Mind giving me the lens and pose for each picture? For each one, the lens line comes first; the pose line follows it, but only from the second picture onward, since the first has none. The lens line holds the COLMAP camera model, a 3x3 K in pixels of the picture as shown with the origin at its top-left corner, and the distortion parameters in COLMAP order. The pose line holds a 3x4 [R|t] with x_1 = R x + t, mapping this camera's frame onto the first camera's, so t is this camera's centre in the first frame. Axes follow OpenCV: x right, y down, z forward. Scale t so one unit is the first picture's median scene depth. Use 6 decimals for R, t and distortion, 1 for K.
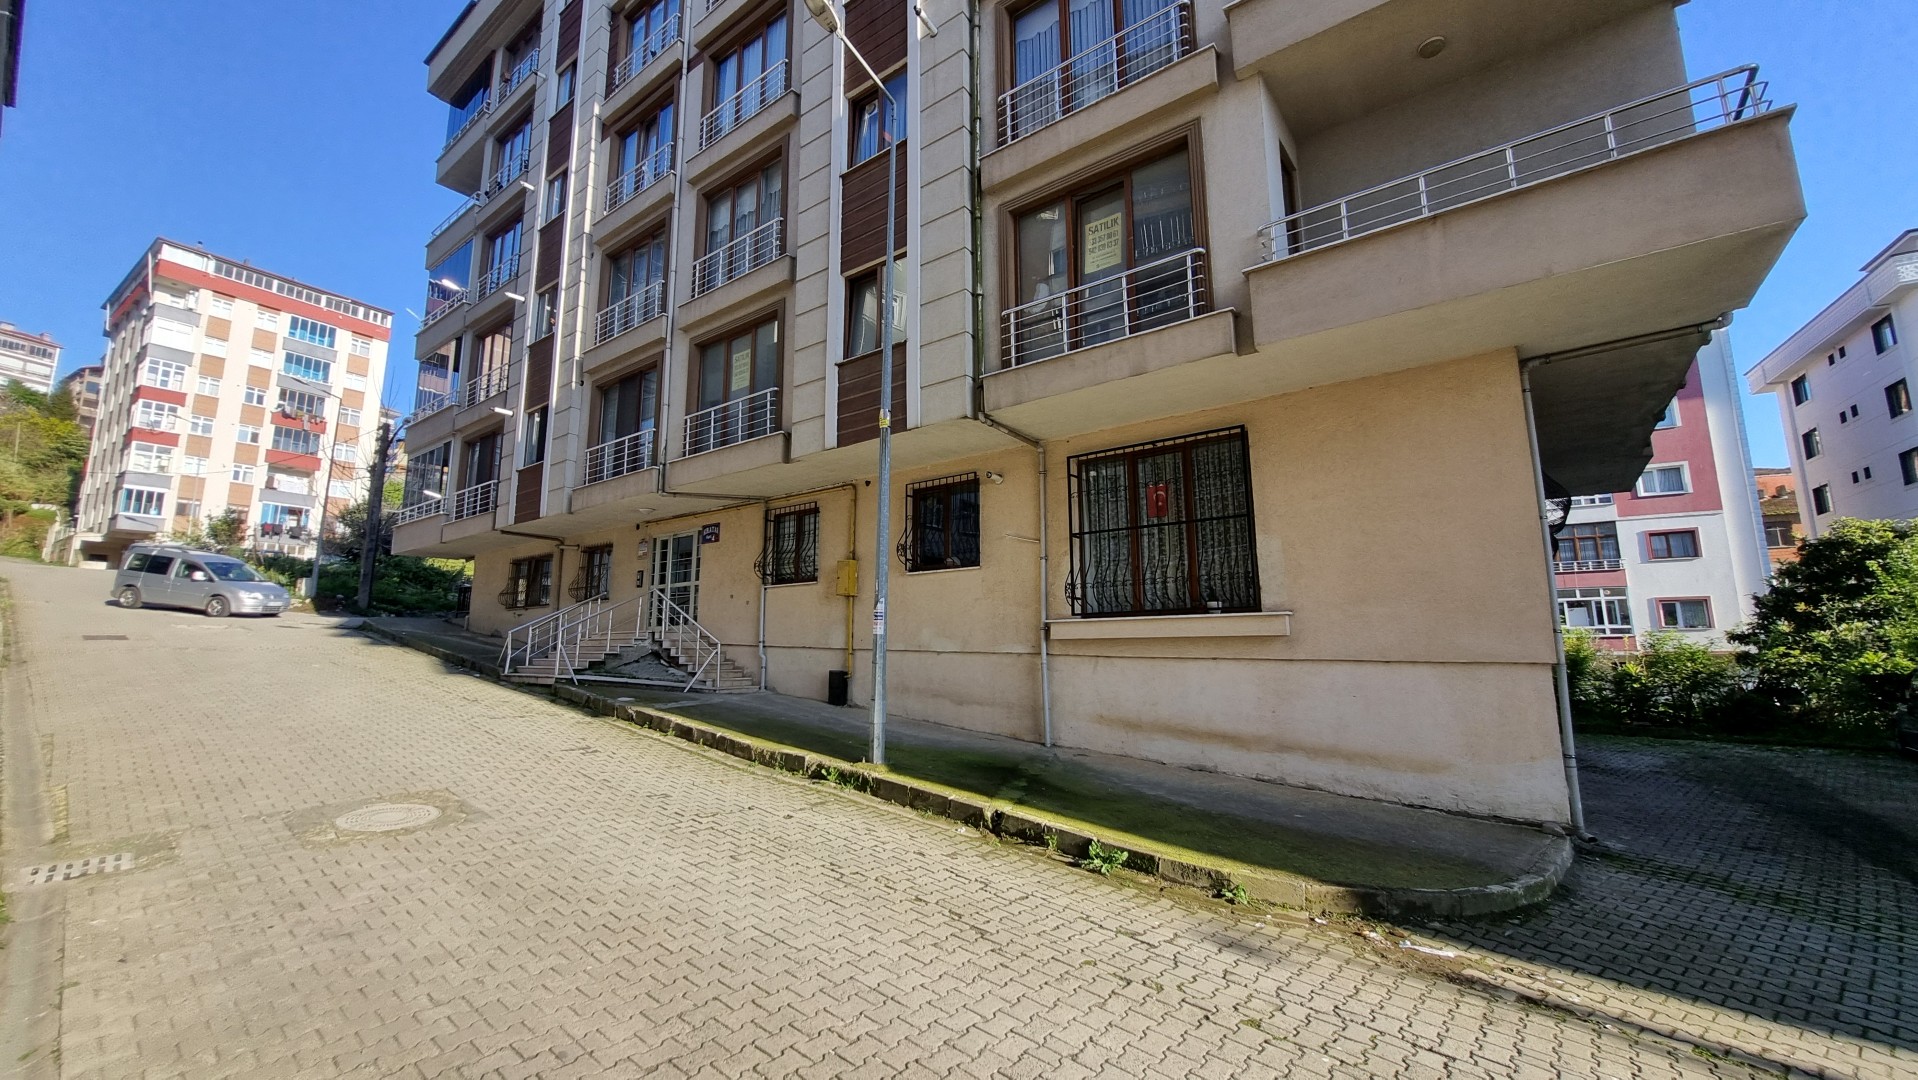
lens RADIAL K [[753.3, 0, 959.0], [0, 753.3, 540.0], [0, 0, 1]] dist [0.000616, 0.000401]
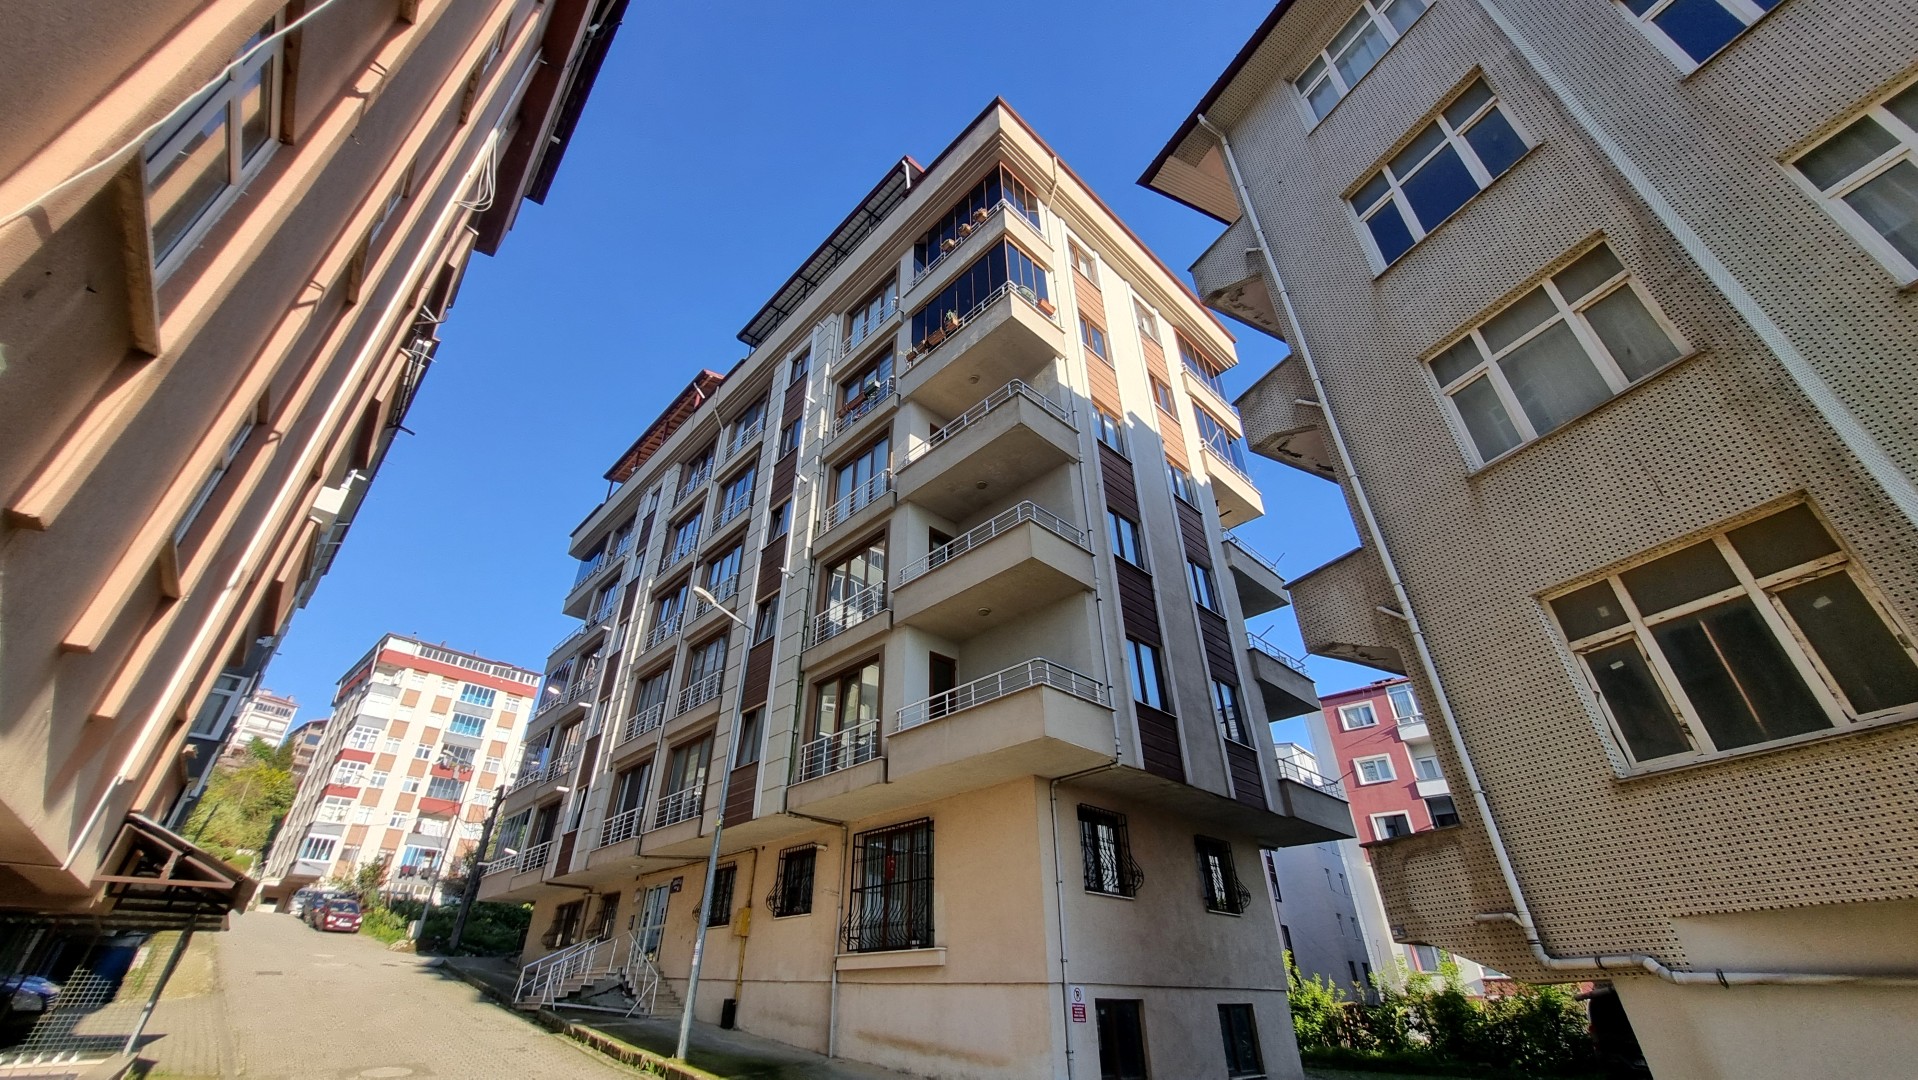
lens RADIAL K [[754.8, 0, 941.4], [0, 754.8, 542.1], [0, 0, 1]] dist [-0.003056, -0.000646]
pose [[0.985739, -0.085002, -0.145236, 0.194670], [0.021616, 0.919857, -0.391657, -0.017274], [0.166888, 0.382933, 0.908576, -0.194041]]
